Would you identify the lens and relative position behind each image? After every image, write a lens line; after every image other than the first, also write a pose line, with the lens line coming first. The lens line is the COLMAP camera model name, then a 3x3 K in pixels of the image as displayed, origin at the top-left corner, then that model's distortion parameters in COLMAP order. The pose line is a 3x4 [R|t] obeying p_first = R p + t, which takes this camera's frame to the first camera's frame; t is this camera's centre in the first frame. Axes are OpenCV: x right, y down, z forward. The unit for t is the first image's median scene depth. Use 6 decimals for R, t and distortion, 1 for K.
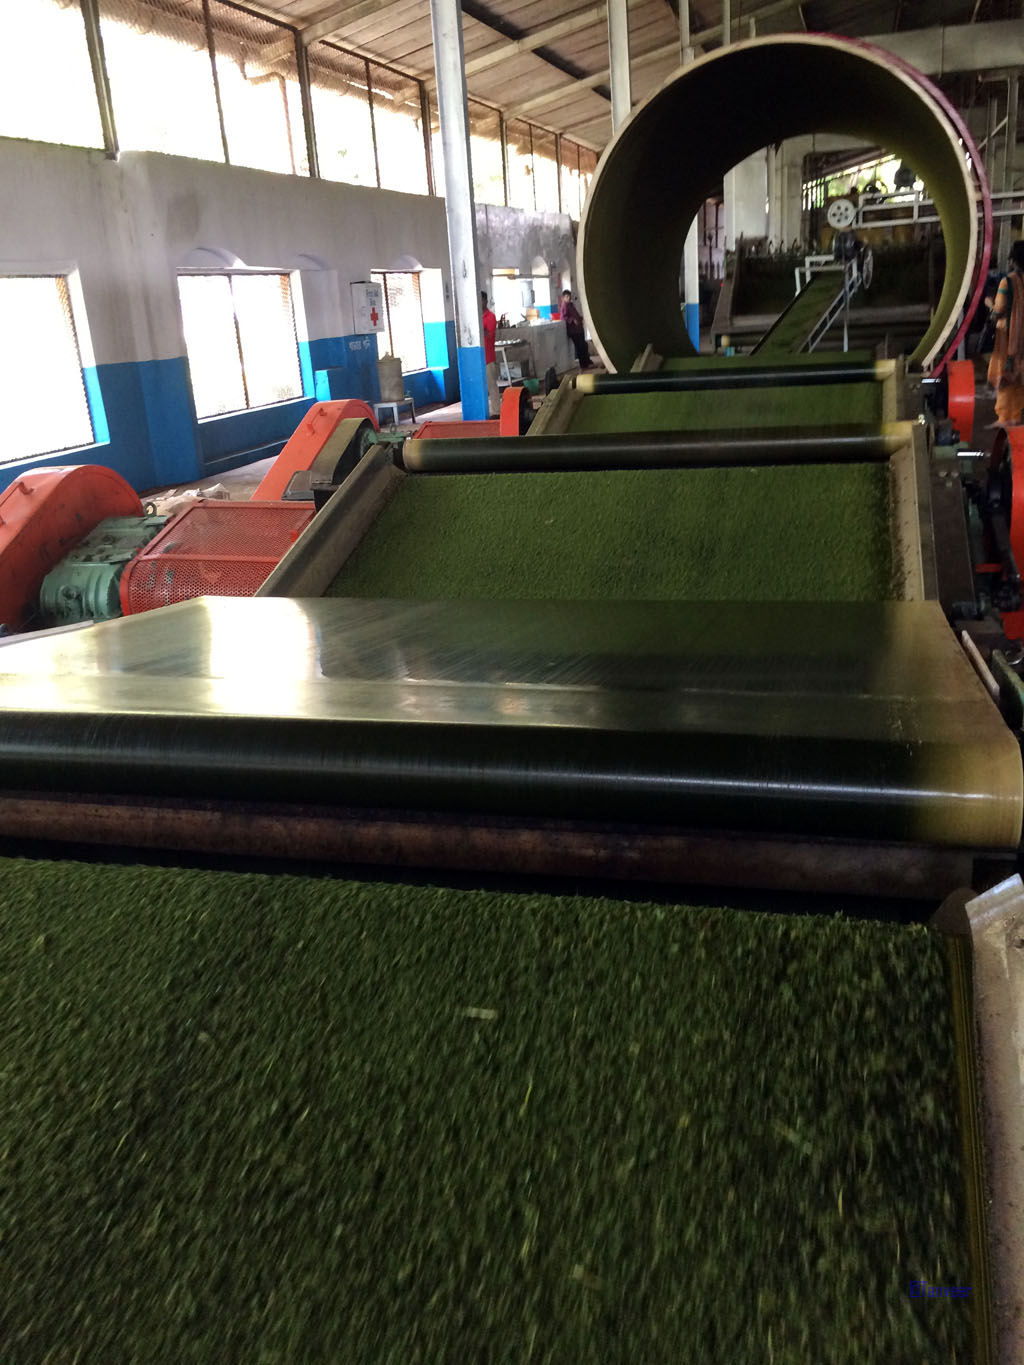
lens RADIAL K [[1163.1, 0, 512.0], [0, 1163.1, 682.5], [0, 0, 1]] dist [-0.000675, -0.008767]
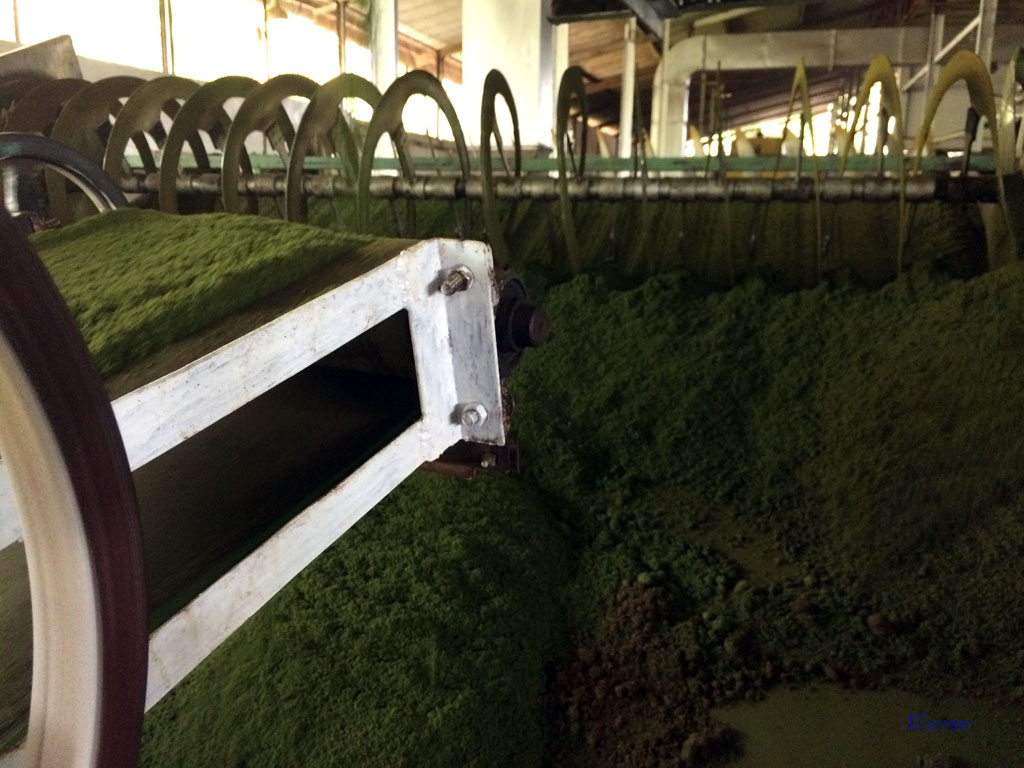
lens RADIAL K [[863.8, 0, 512.0], [0, 863.8, 384.0], [0, 0, 1]] dist [0.080779, -0.116205]
pose [[0.996470, 0.083584, 0.007809, 0.254934], [-0.082054, 0.989416, -0.119678, -0.288414], [-0.017730, 0.118615, 0.992782, 0.777540]]
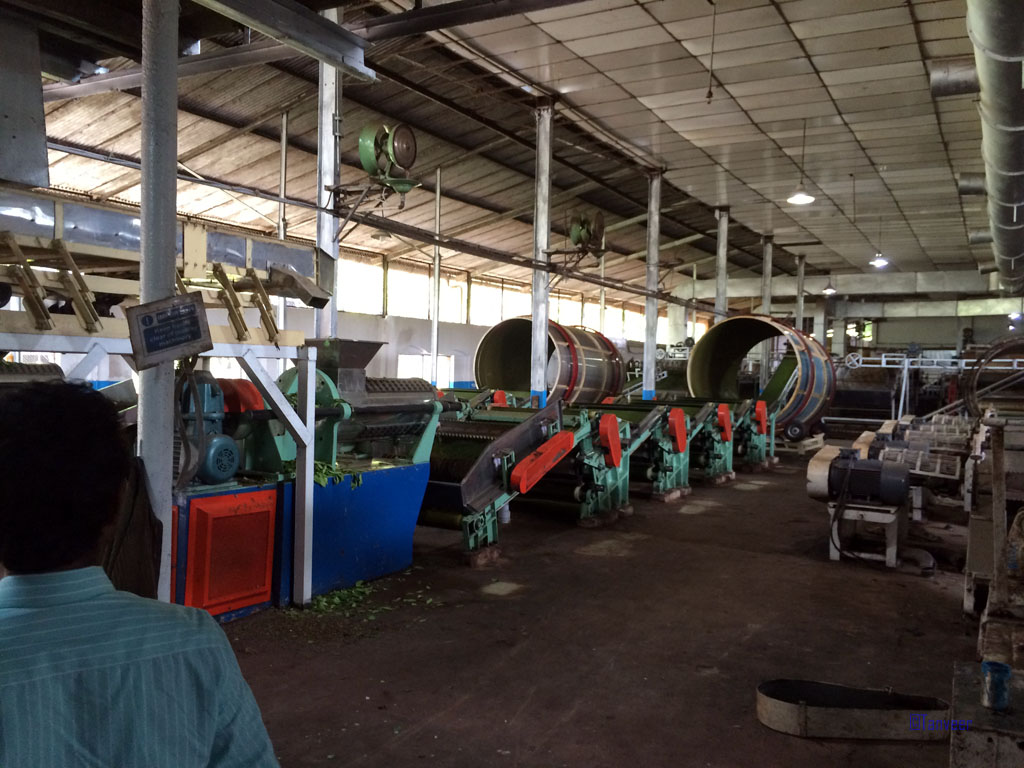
lens RADIAL K [[863.8, 0, 512.0], [0, 863.8, 384.0], [0, 0, 1]] dist [0.080779, -0.116205]
pose [[0.965791, 0.095739, -0.241003, 0.371782], [-0.162834, 0.947186, -0.276268, 0.197647], [0.201825, 0.306060, 0.930373, -0.679086]]
